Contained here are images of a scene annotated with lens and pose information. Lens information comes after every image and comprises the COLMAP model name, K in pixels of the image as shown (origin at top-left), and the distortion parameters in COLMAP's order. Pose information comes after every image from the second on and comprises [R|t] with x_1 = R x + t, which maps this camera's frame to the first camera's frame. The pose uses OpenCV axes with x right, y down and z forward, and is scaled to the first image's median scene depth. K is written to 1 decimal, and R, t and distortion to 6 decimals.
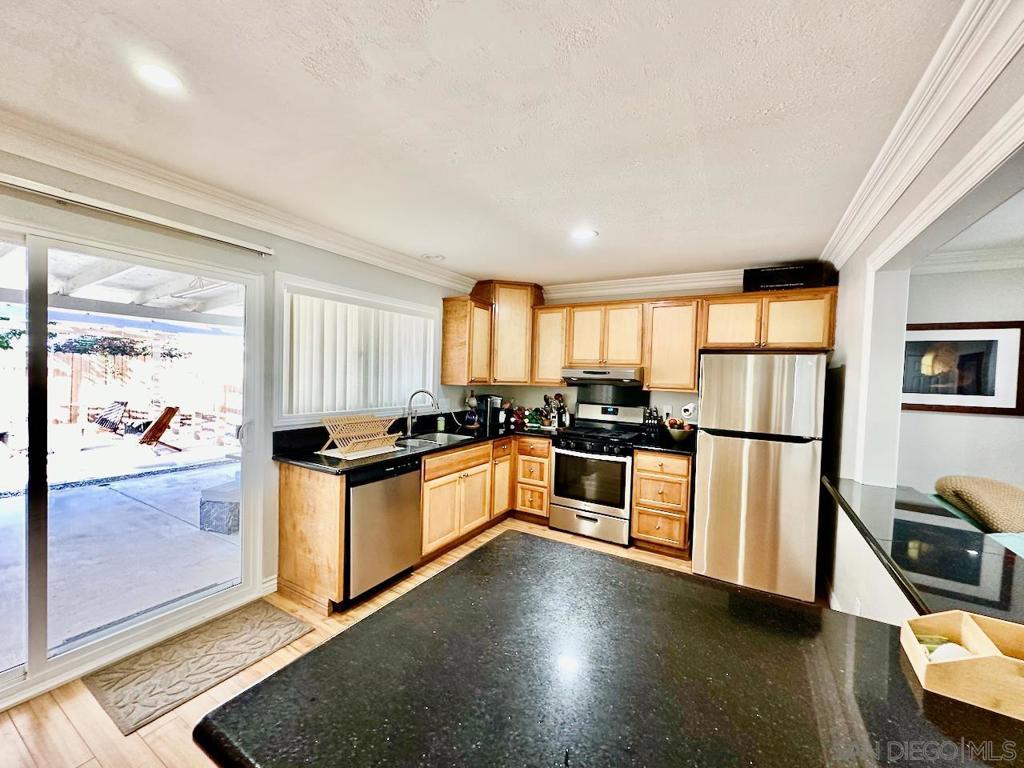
lens RADIAL K [[407.3, 0, 512.9], [0, 407.3, 387.3], [0, 0, 1]] dist [-0.000141, -0.000130]
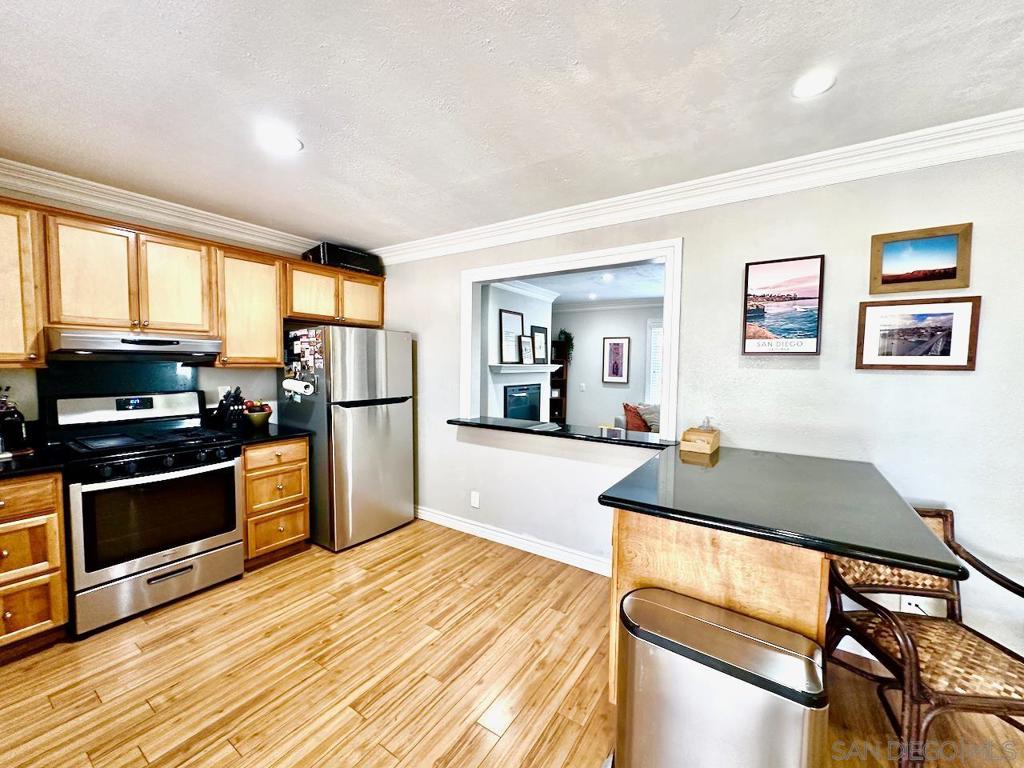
lens RADIAL K [[407.3, 0, 512.7], [0, 407.3, 382.9], [0, 0, 1]] dist [-0.000141, -0.000130]
pose [[0.059931, -0.083989, 0.994663, -0.416190], [0.022232, 0.996319, 0.082789, -0.014828], [-0.997955, 0.017151, 0.061577, 0.457863]]
